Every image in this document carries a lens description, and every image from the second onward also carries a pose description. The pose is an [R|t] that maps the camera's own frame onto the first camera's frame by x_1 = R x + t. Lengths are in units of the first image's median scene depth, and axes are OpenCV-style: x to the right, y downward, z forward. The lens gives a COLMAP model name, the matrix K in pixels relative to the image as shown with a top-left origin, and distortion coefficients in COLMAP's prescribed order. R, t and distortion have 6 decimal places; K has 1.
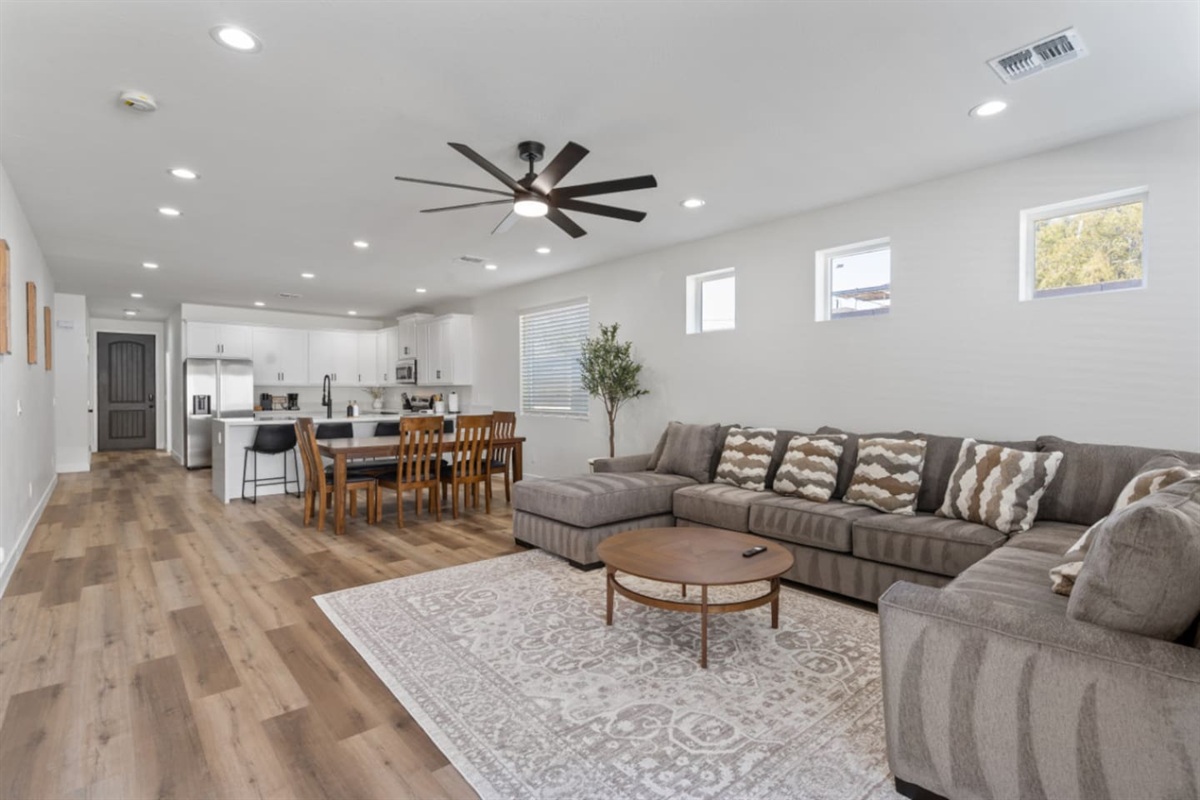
lens RADIAL K [[560.3, 0, 599.4], [0, 560.3, 396.7], [0, 0, 1]] dist [-0.002160, 0.000941]
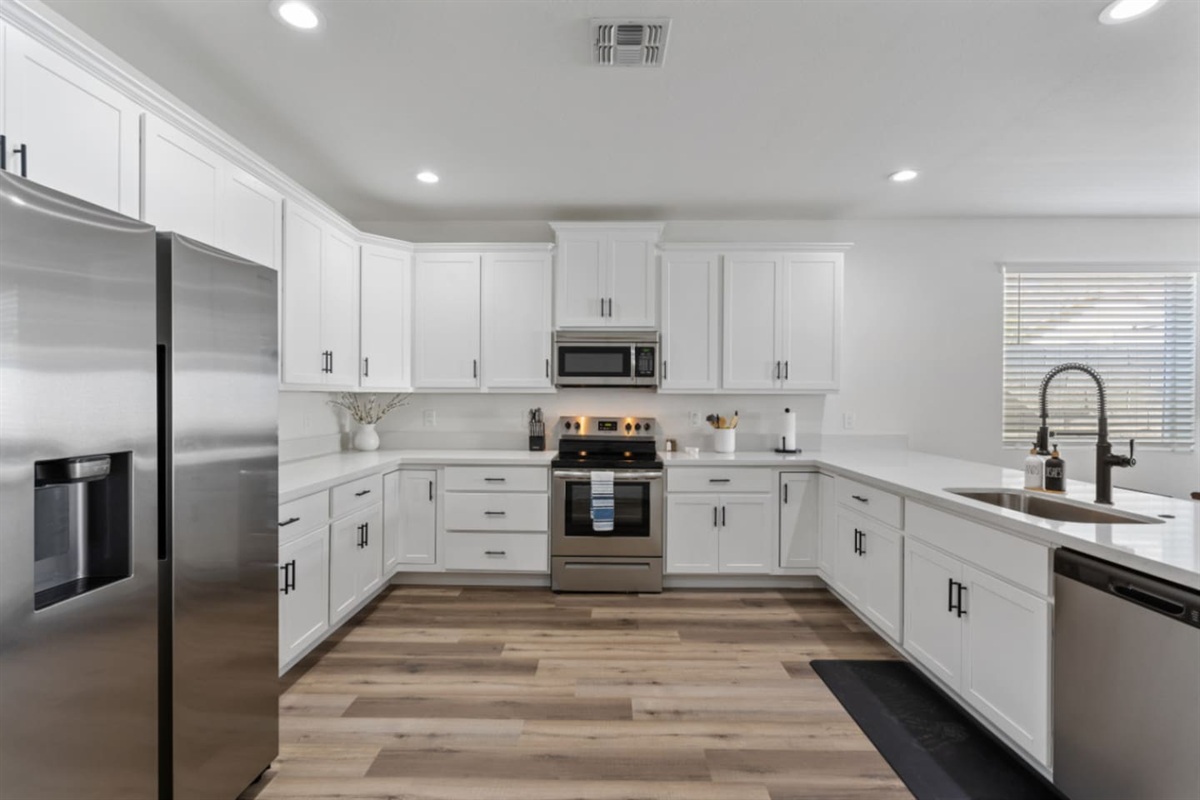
lens RADIAL K [[560.3, 0, 599.4], [0, 560.3, 396.7], [0, 0, 1]] dist [-0.002160, 0.000941]
pose [[0.673410, 0.003055, 0.739263, -1.501417], [0.002486, 0.999976, -0.006397, -0.032671], [-0.739265, 0.006146, 0.673386, 1.669703]]
